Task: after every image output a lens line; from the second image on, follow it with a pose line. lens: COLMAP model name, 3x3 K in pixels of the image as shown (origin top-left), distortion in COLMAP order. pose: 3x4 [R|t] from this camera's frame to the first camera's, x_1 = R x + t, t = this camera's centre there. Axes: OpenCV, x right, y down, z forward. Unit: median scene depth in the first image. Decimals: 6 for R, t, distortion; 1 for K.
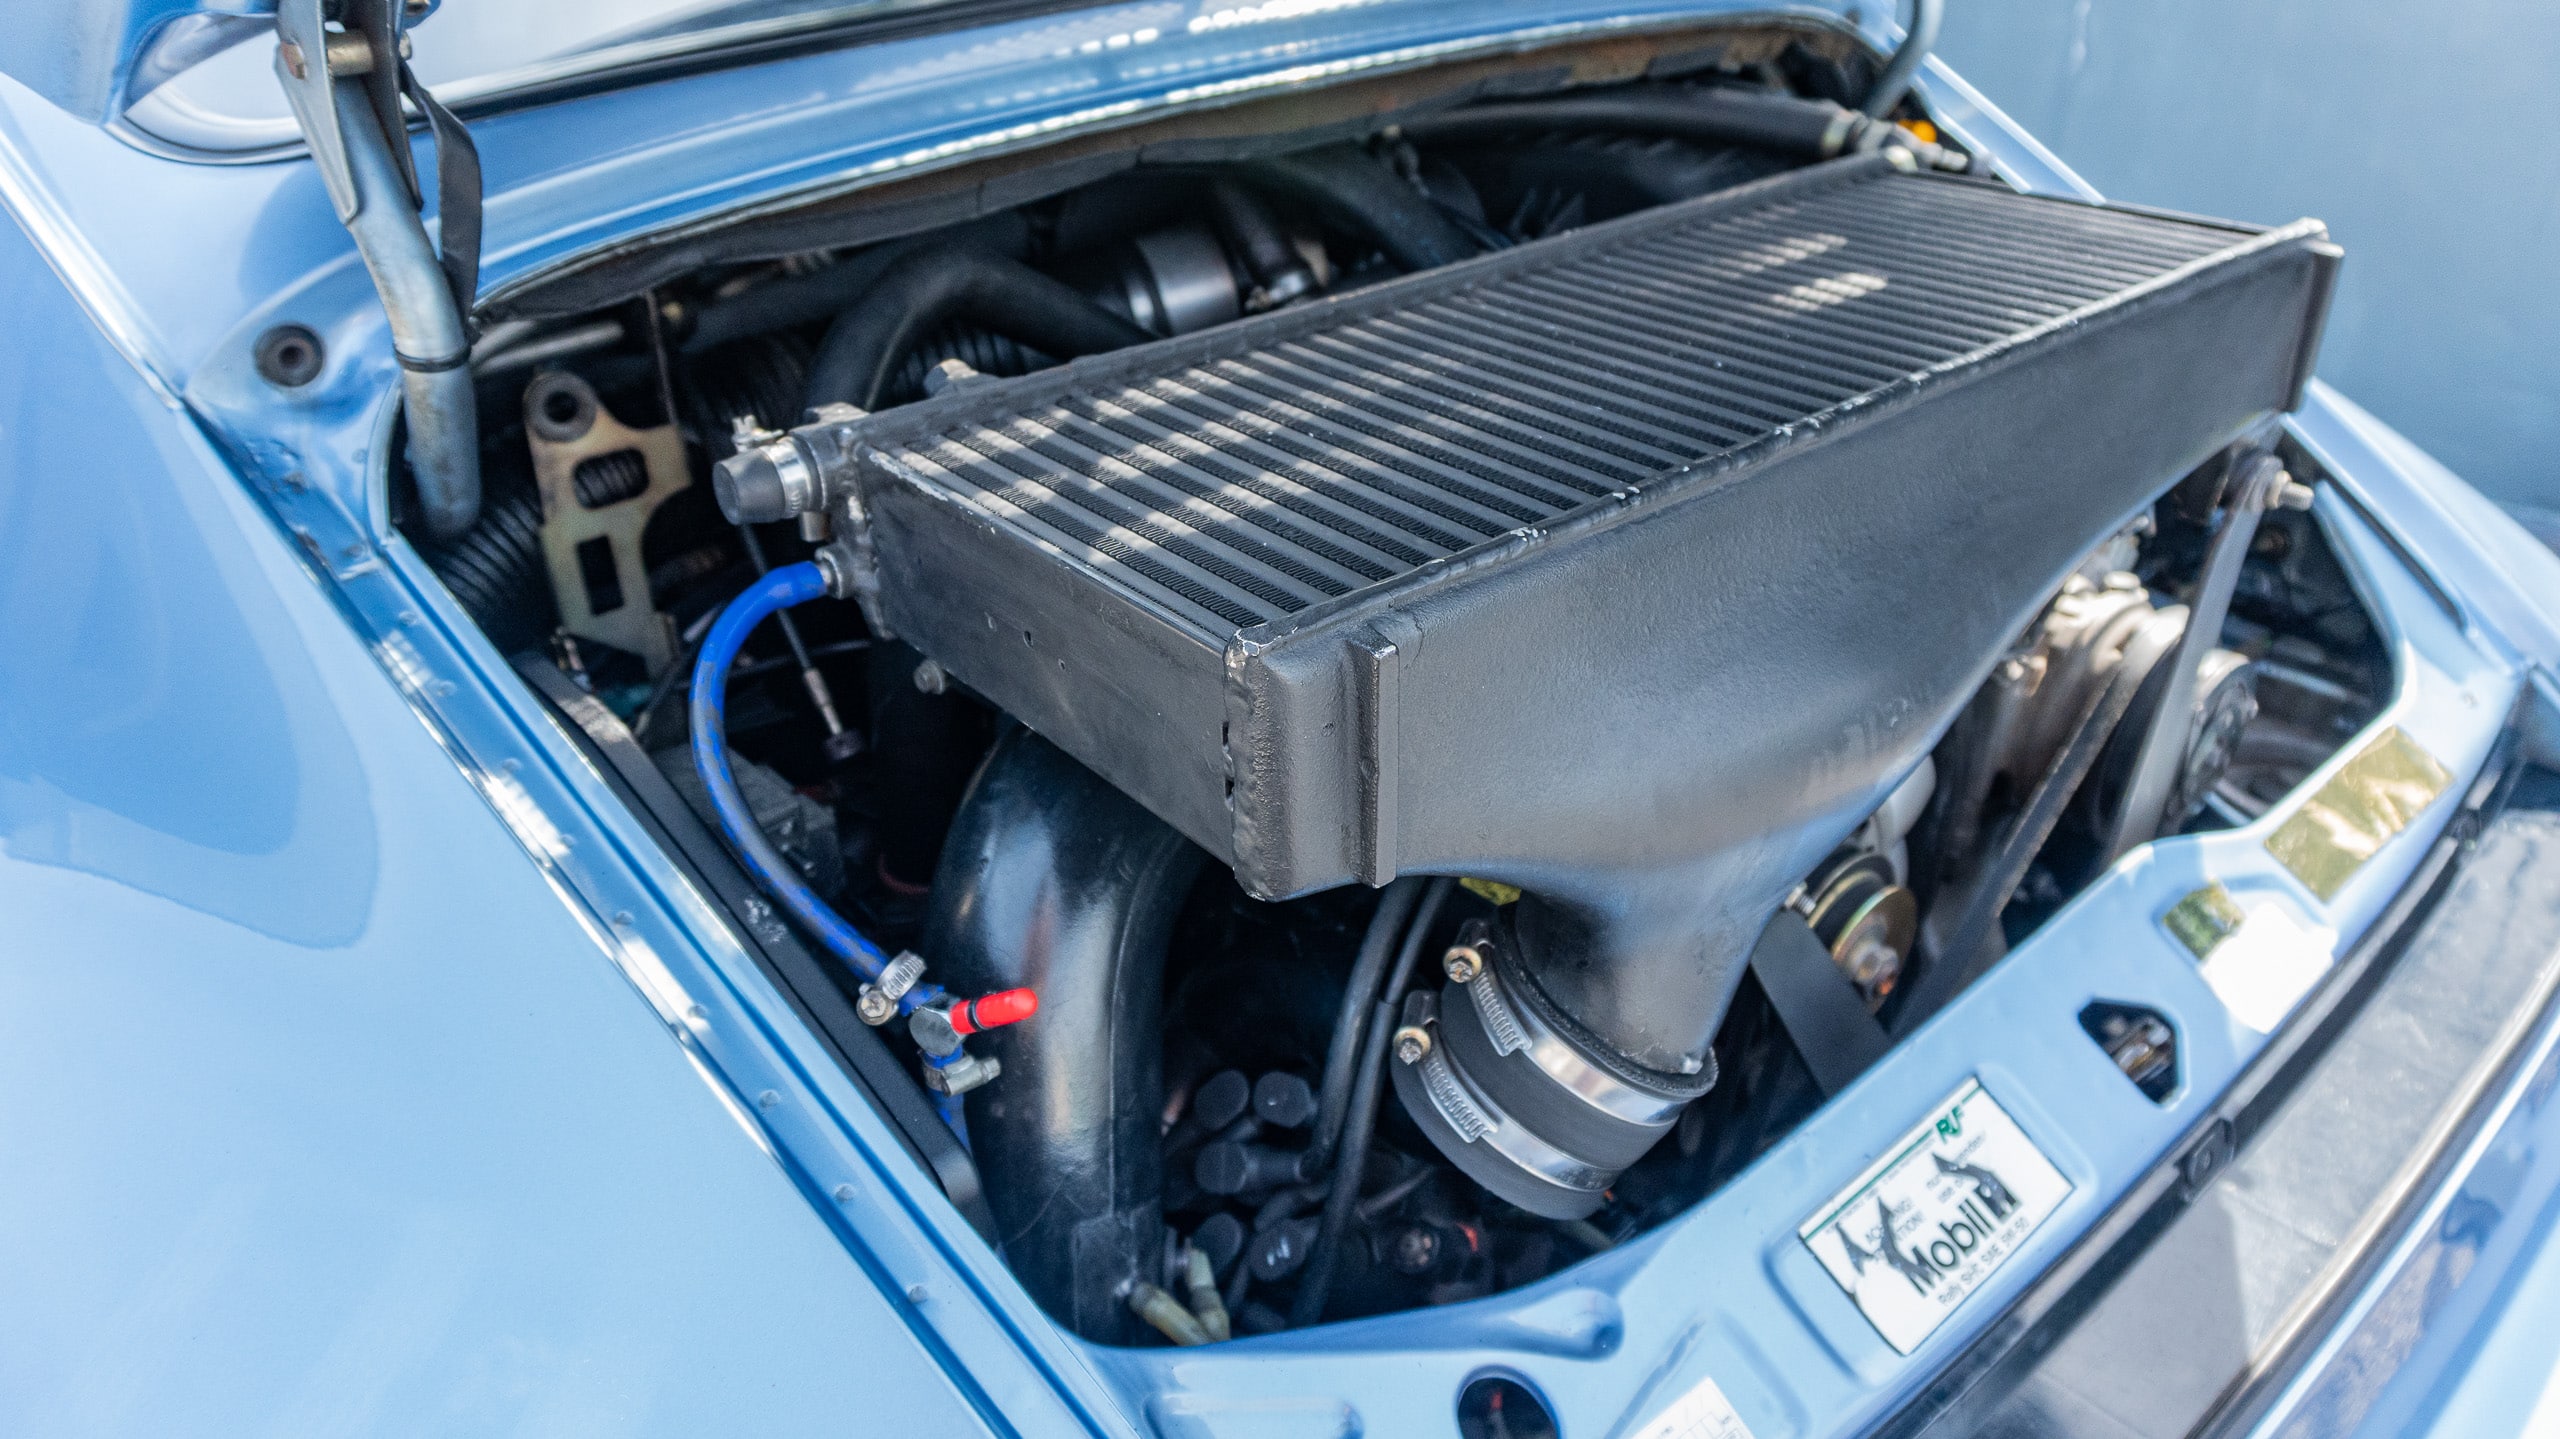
lens RADIAL K [[1681.9, 0, 1280.0], [0, 1681.9, 719.5], [0, 0, 1]] dist [-0.003962, -0.001081]
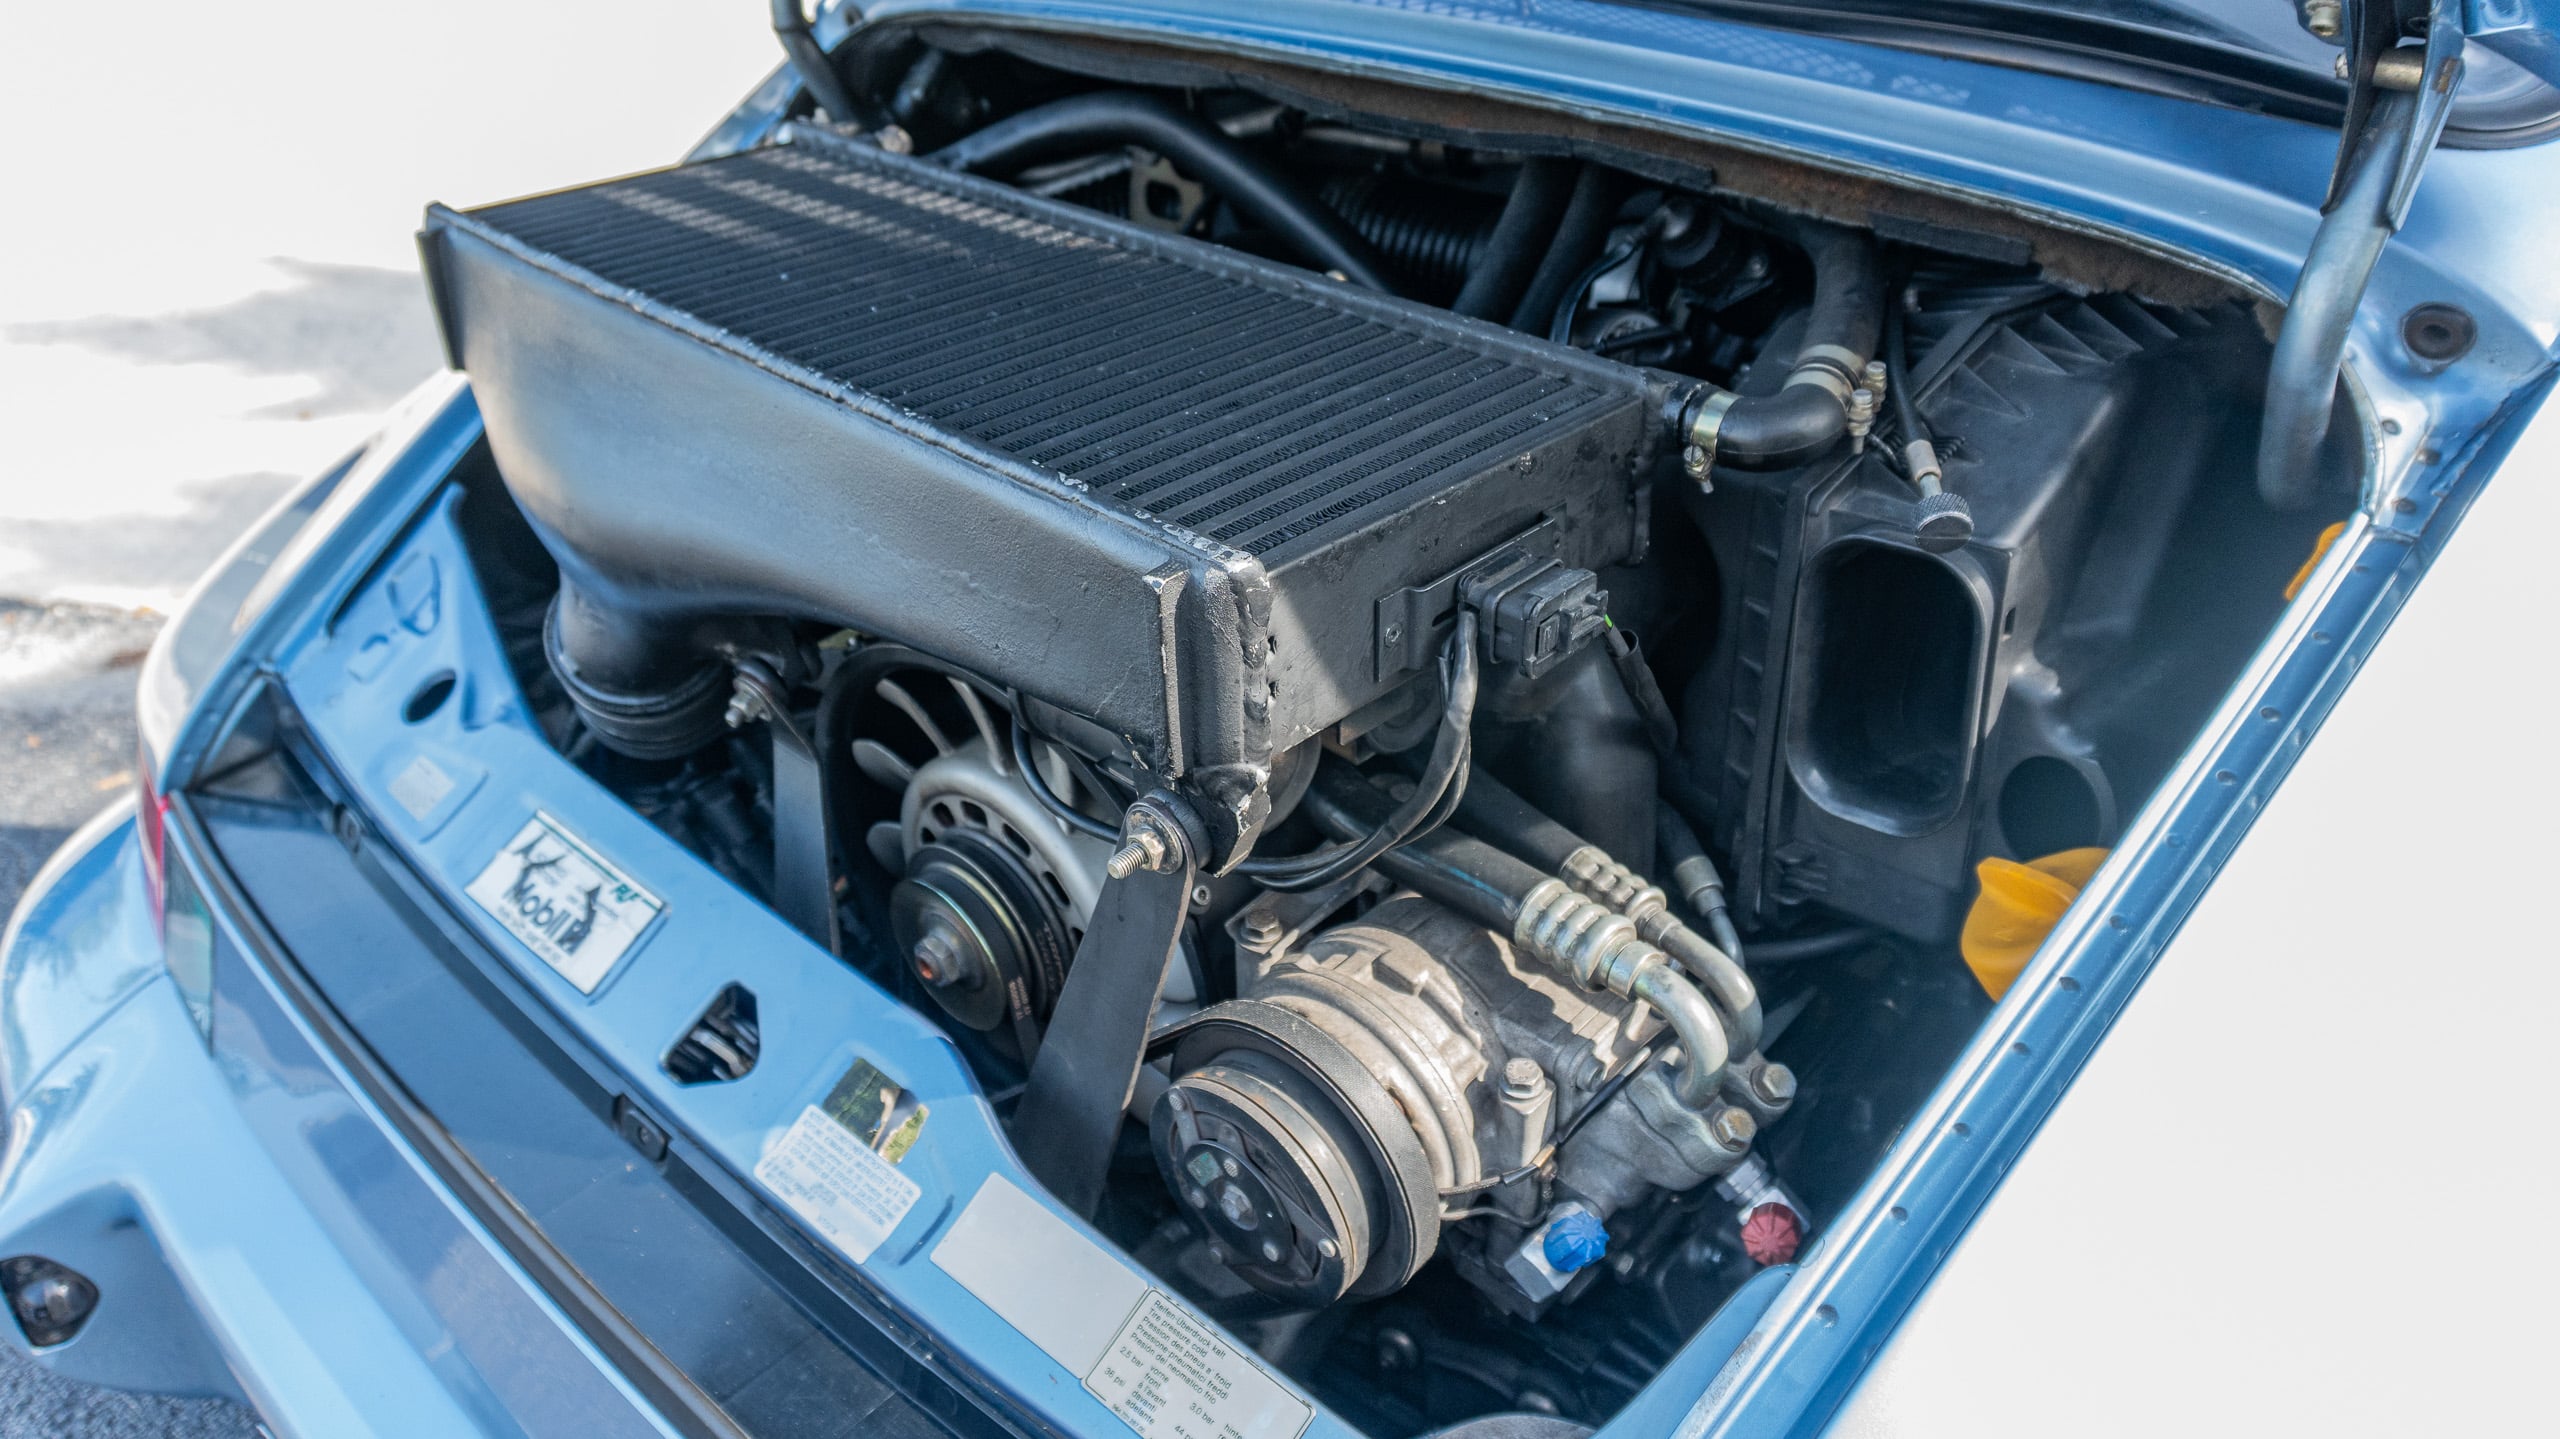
lens RADIAL K [[1681.9, 0, 1280.0], [0, 1681.9, 719.5], [0, 0, 1]] dist [-0.003962, -0.001081]
pose [[0.146924, 0.557364, -0.817165, 1.432628], [-0.526286, 0.743539, 0.412521, -0.631677], [0.837518, 0.369453, 0.402576, 0.867867]]
